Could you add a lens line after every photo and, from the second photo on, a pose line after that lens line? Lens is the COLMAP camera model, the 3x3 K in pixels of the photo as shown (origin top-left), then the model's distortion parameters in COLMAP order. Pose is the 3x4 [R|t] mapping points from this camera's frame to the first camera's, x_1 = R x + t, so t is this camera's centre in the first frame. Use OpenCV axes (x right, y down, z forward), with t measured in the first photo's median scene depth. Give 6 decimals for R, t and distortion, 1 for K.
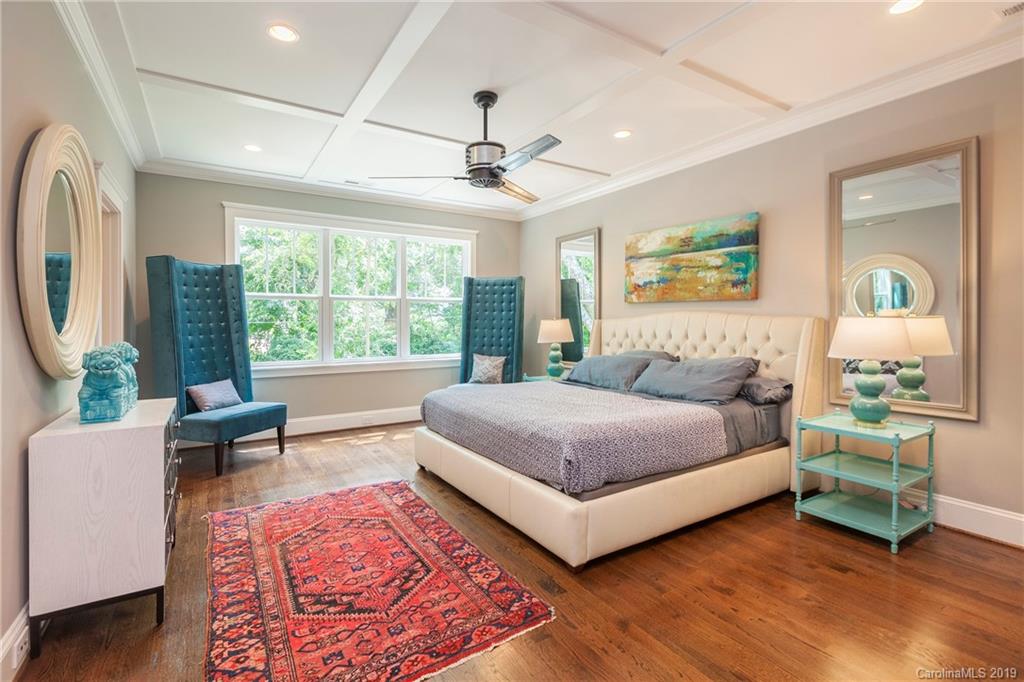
lens RADIAL K [[467.6, 0, 499.2], [0, 467.6, 329.1], [0, 0, 1]] dist [0.000536, 0.000628]
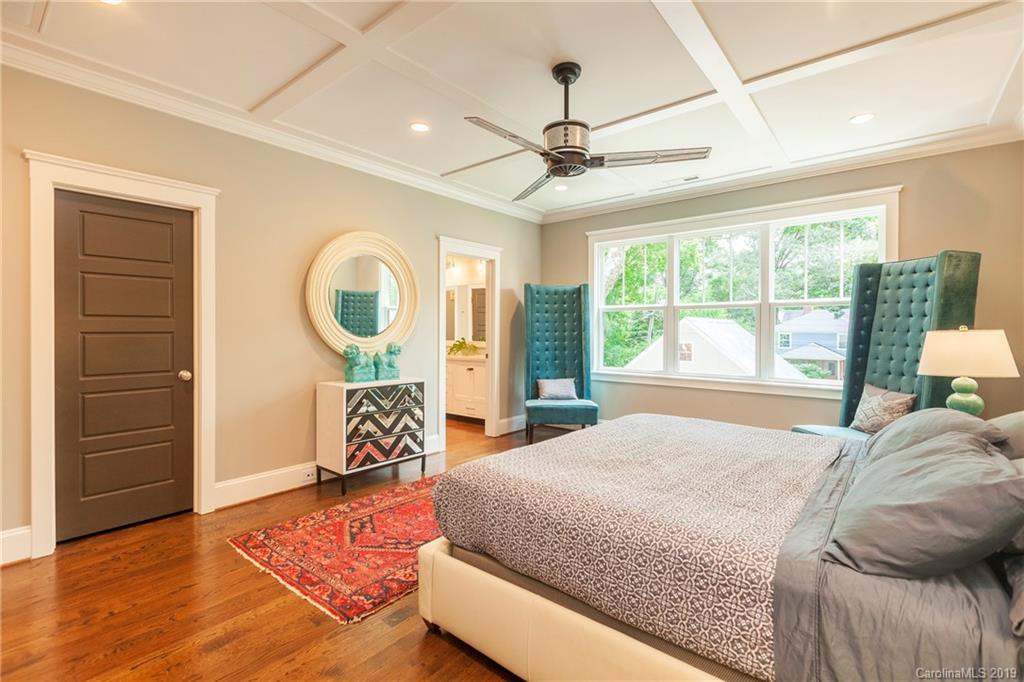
lens RADIAL K [[467.6, 0, 499.2], [0, 467.6, 329.1], [0, 0, 1]] dist [0.000536, 0.000628]
pose [[0.305671, 0.001390, -0.952136, 0.753007], [-0.022895, 0.999721, -0.005891, -0.013017], [0.951862, 0.023600, 0.305617, 0.633802]]
